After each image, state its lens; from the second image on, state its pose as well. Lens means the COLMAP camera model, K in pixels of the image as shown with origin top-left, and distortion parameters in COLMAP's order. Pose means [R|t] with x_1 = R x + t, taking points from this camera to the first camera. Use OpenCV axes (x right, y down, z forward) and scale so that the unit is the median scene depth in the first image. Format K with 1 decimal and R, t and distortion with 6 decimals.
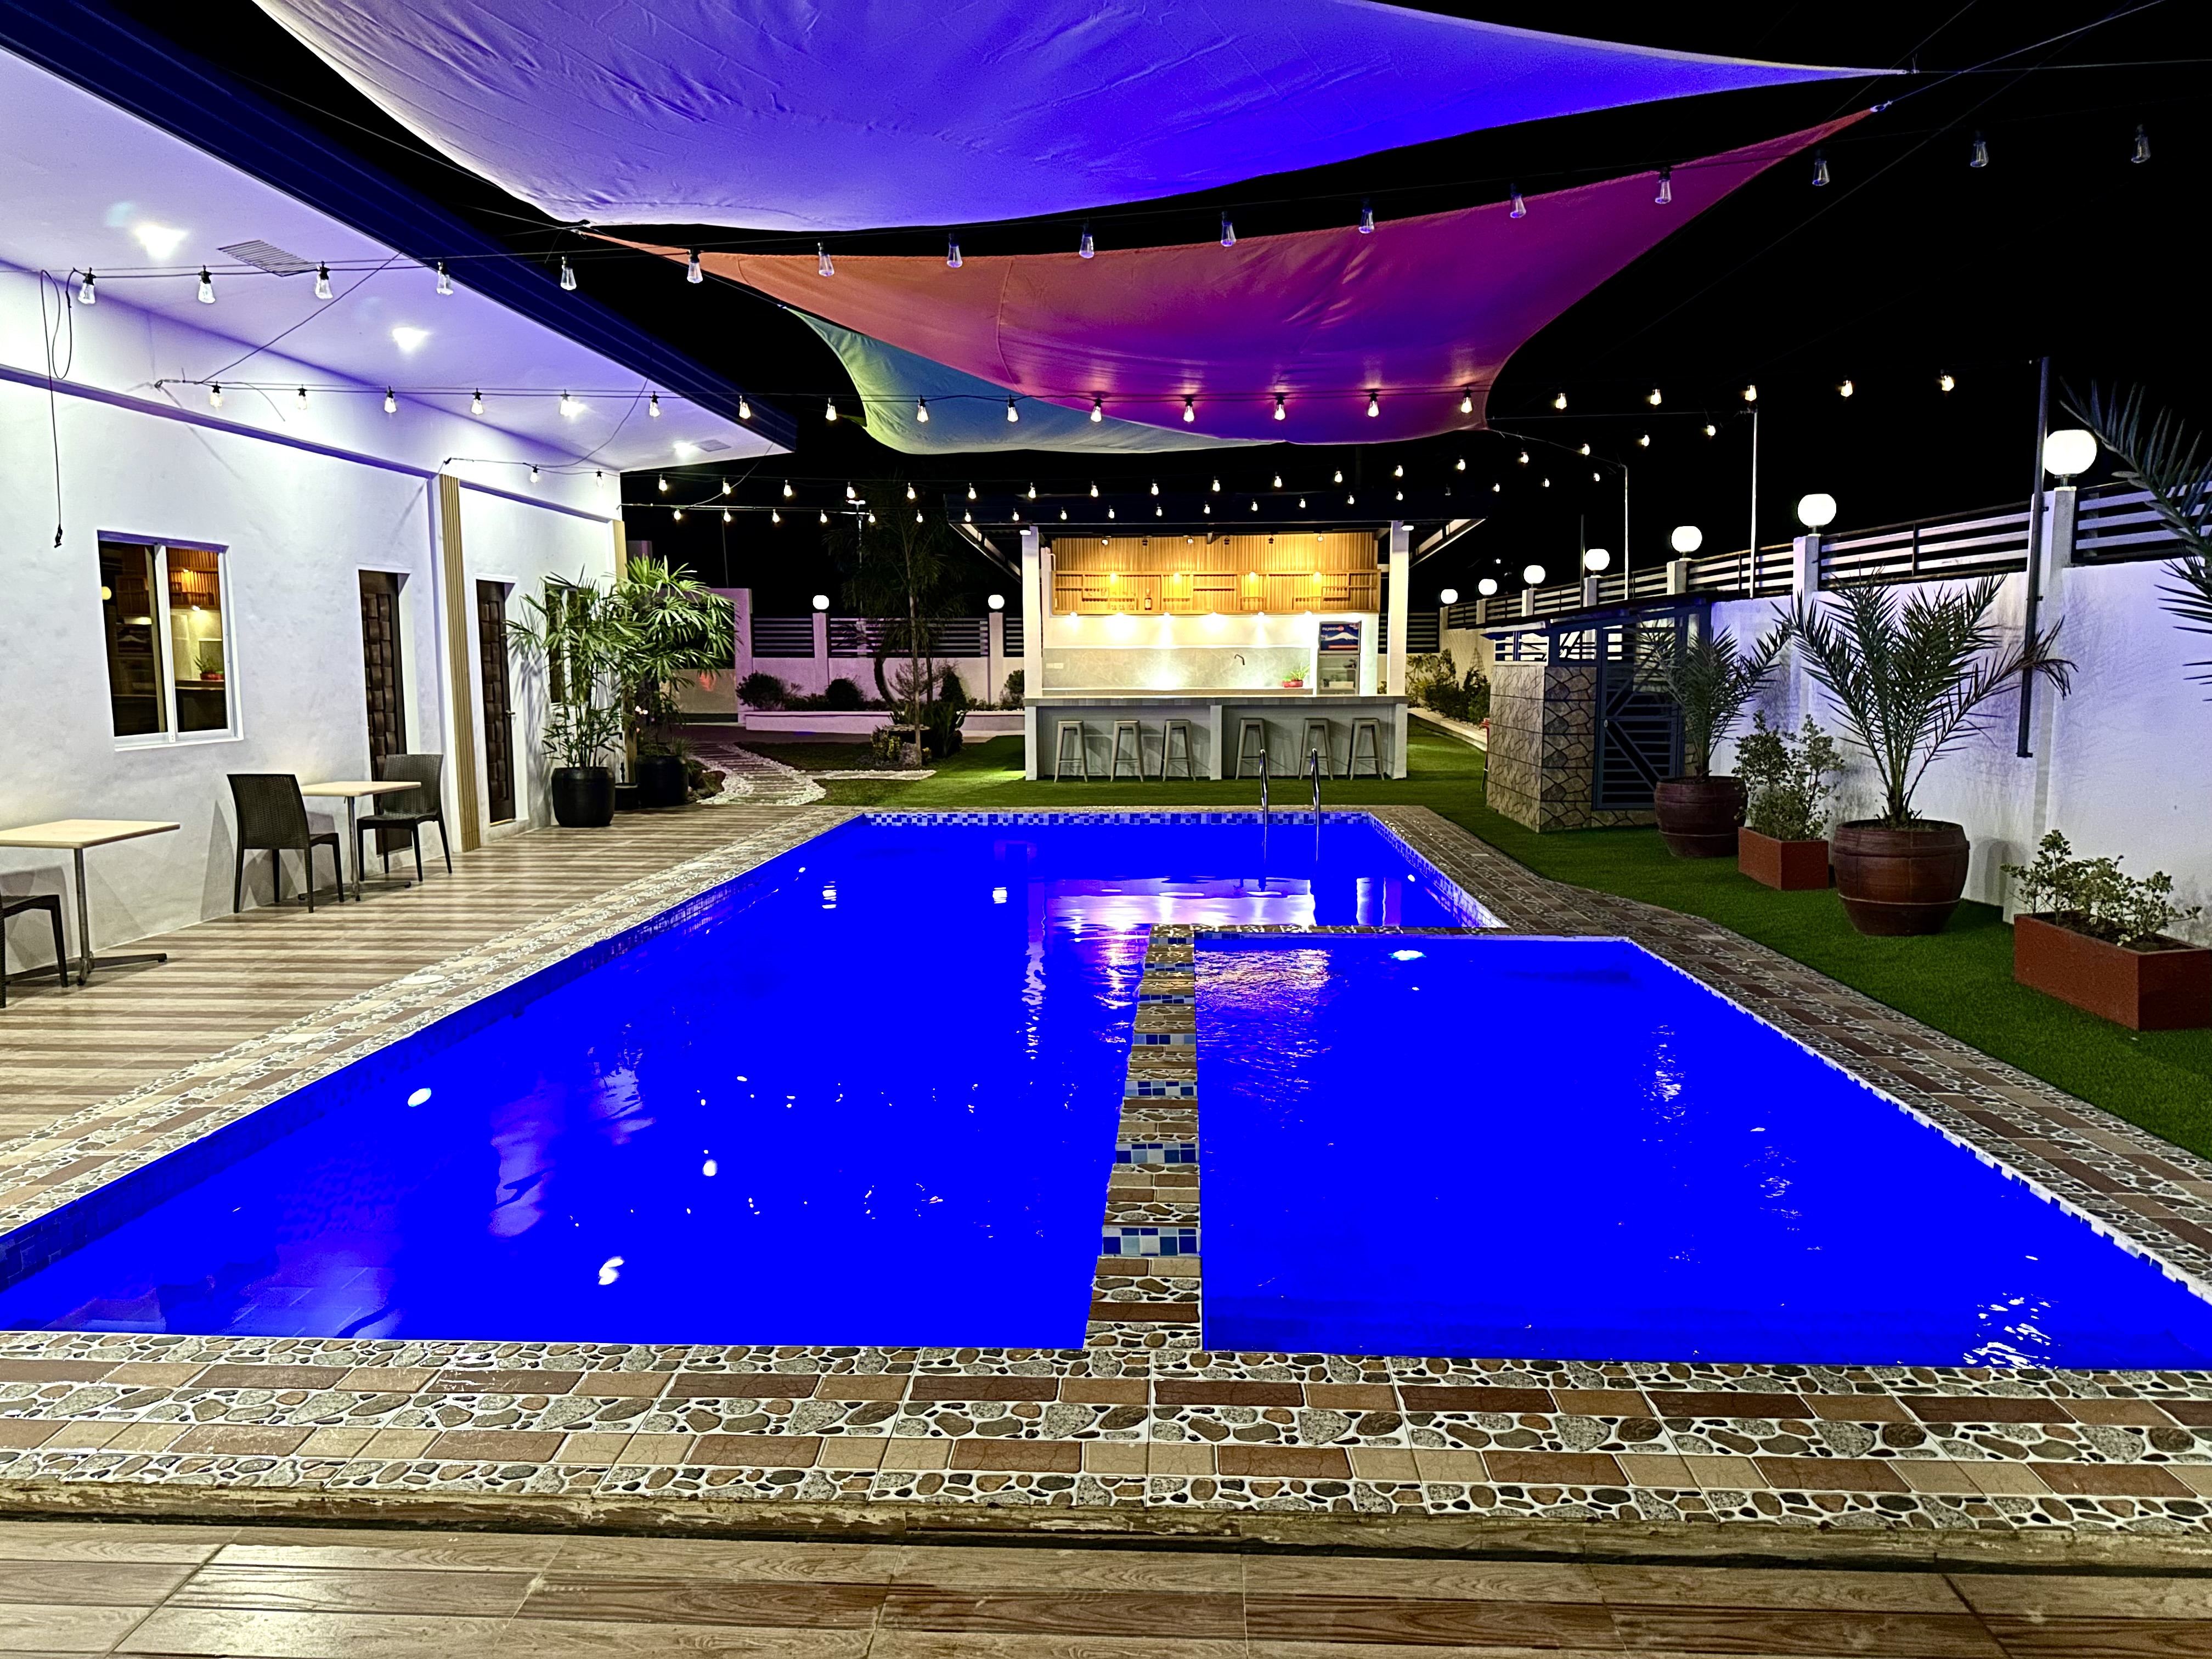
lens RADIAL K [[1531.0, 0, 1121.0], [0, 1531.0, 840.2], [0, 0, 1]] dist [0.031393, -0.042026]
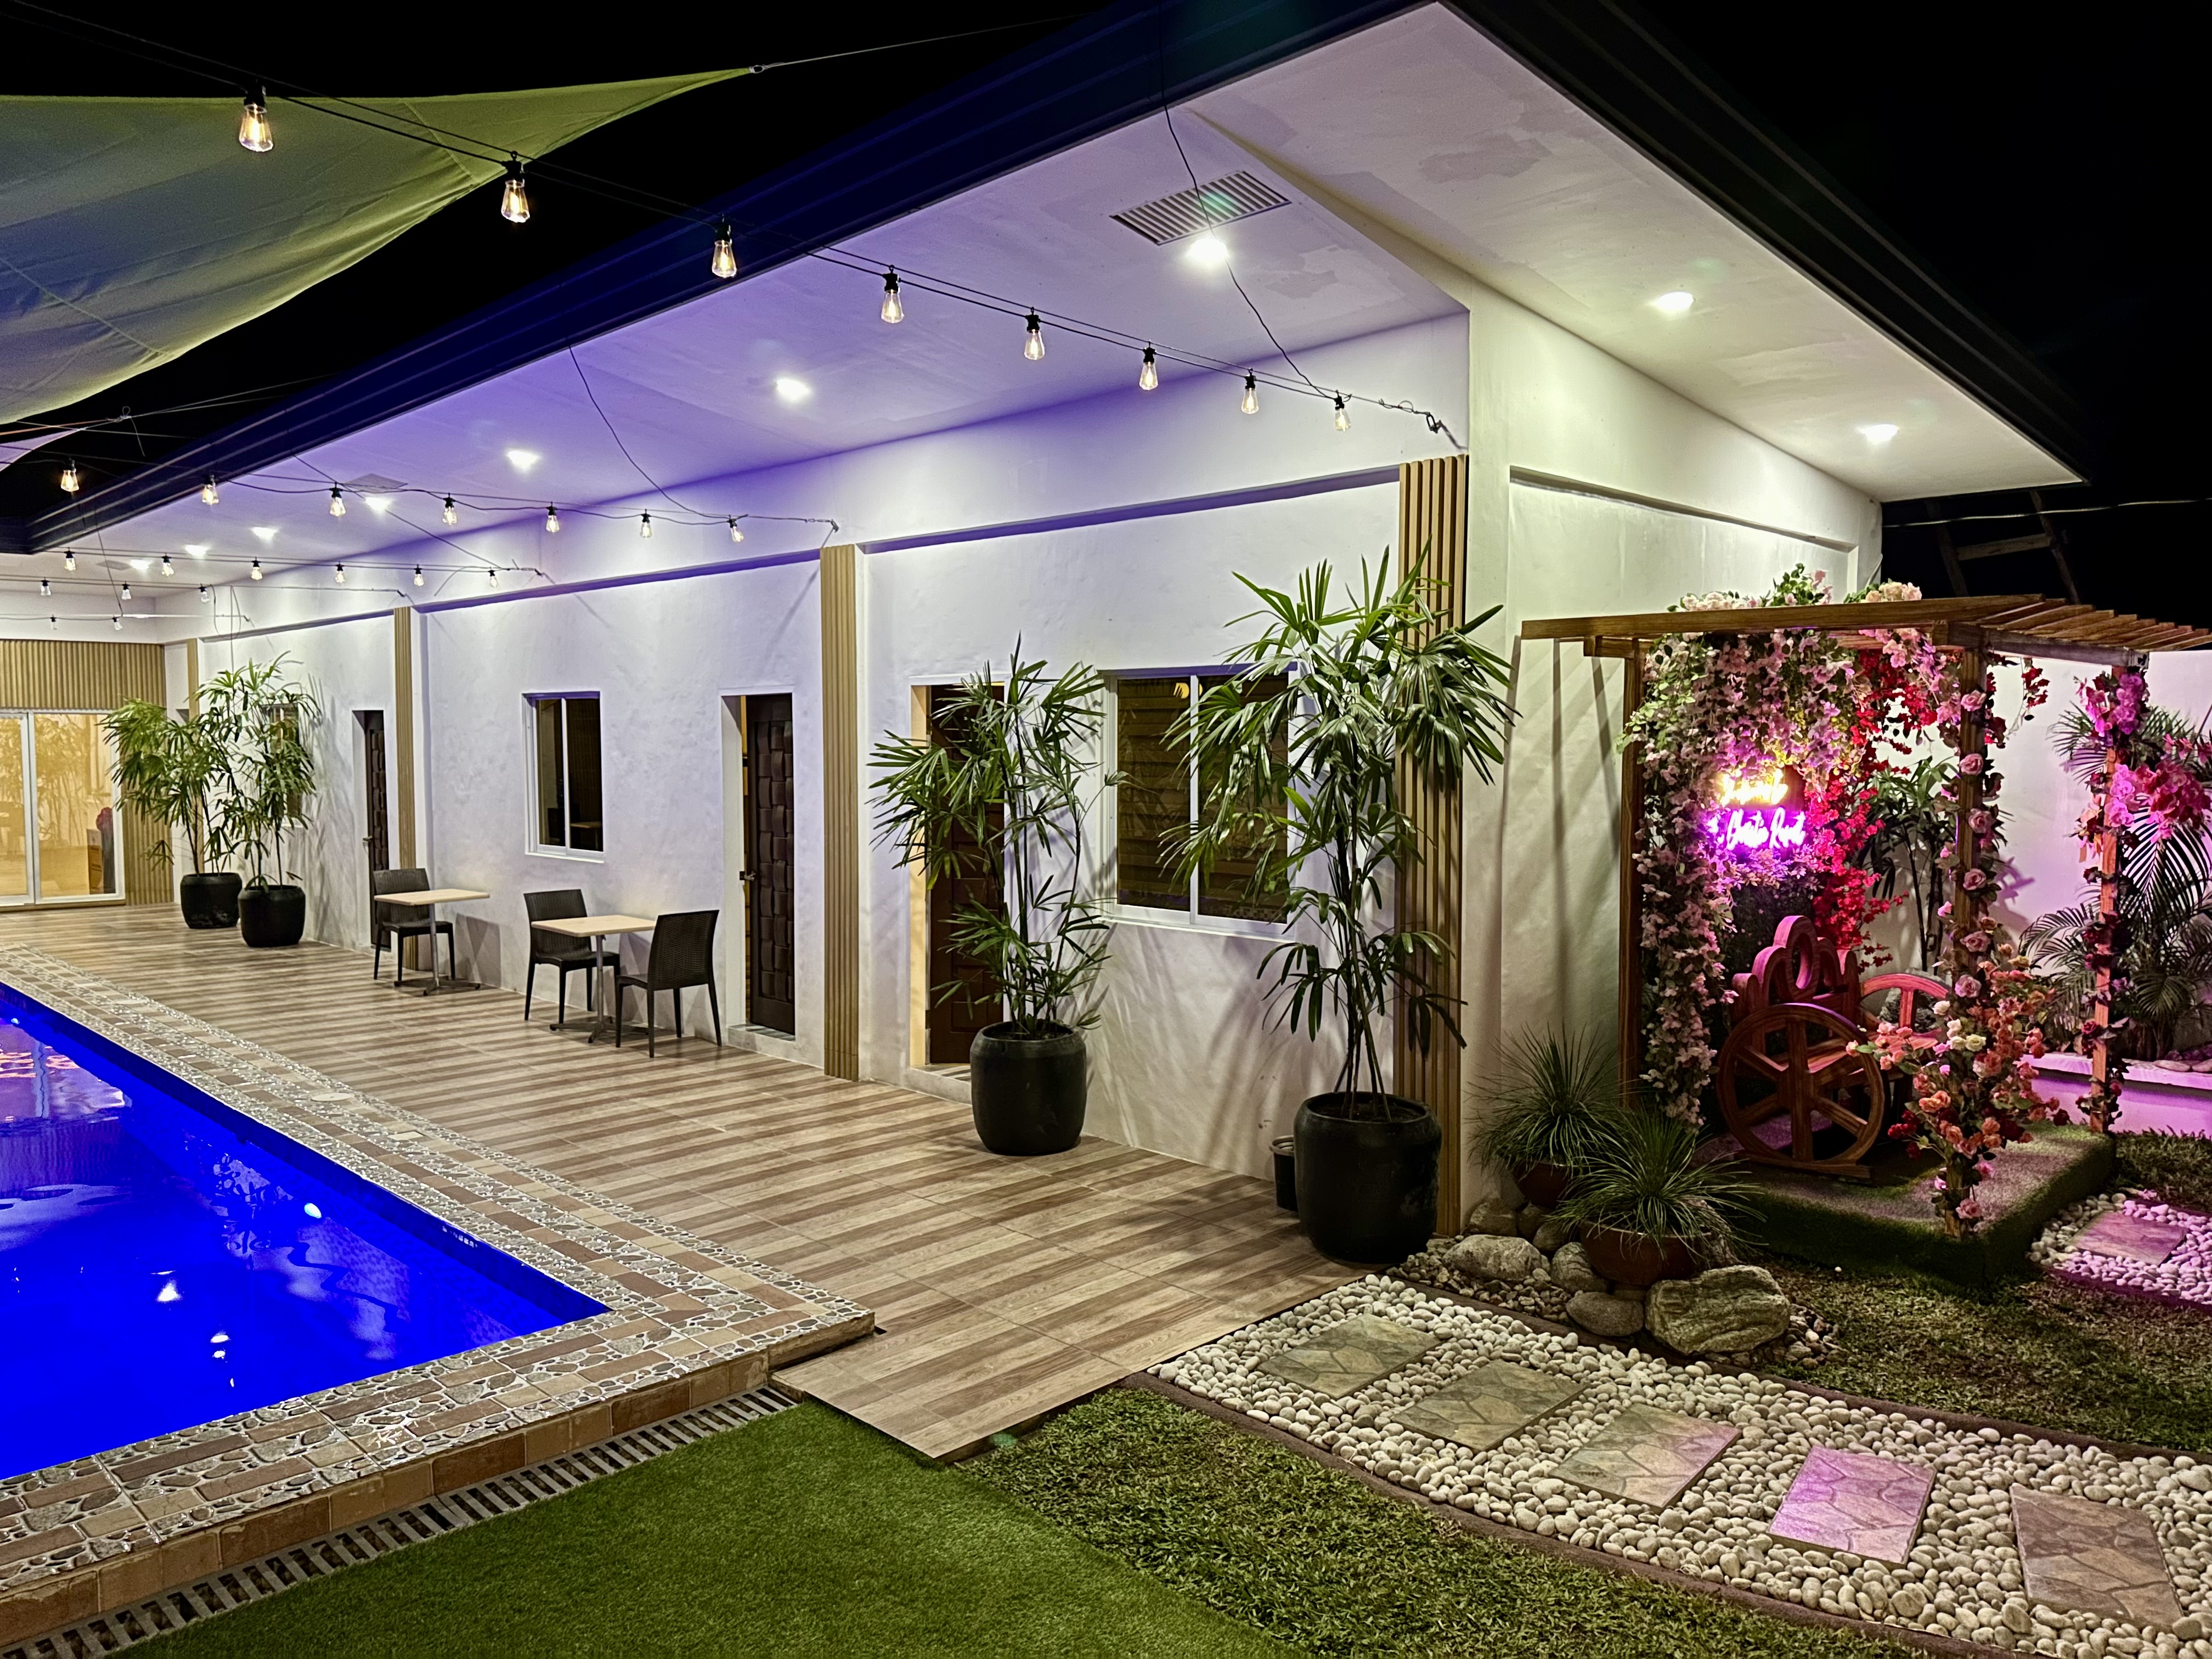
lens RADIAL K [[1531.0, 0, 1152.5], [0, 1531.0, 826.6], [0, 0, 1]] dist [0.031393, -0.042026]
pose [[-0.658297, 0.046875, -0.751298, 0.000156], [-0.087899, 0.986445, 0.138565, -0.266330], [0.747609, 0.157255, -0.645253, 1.909714]]
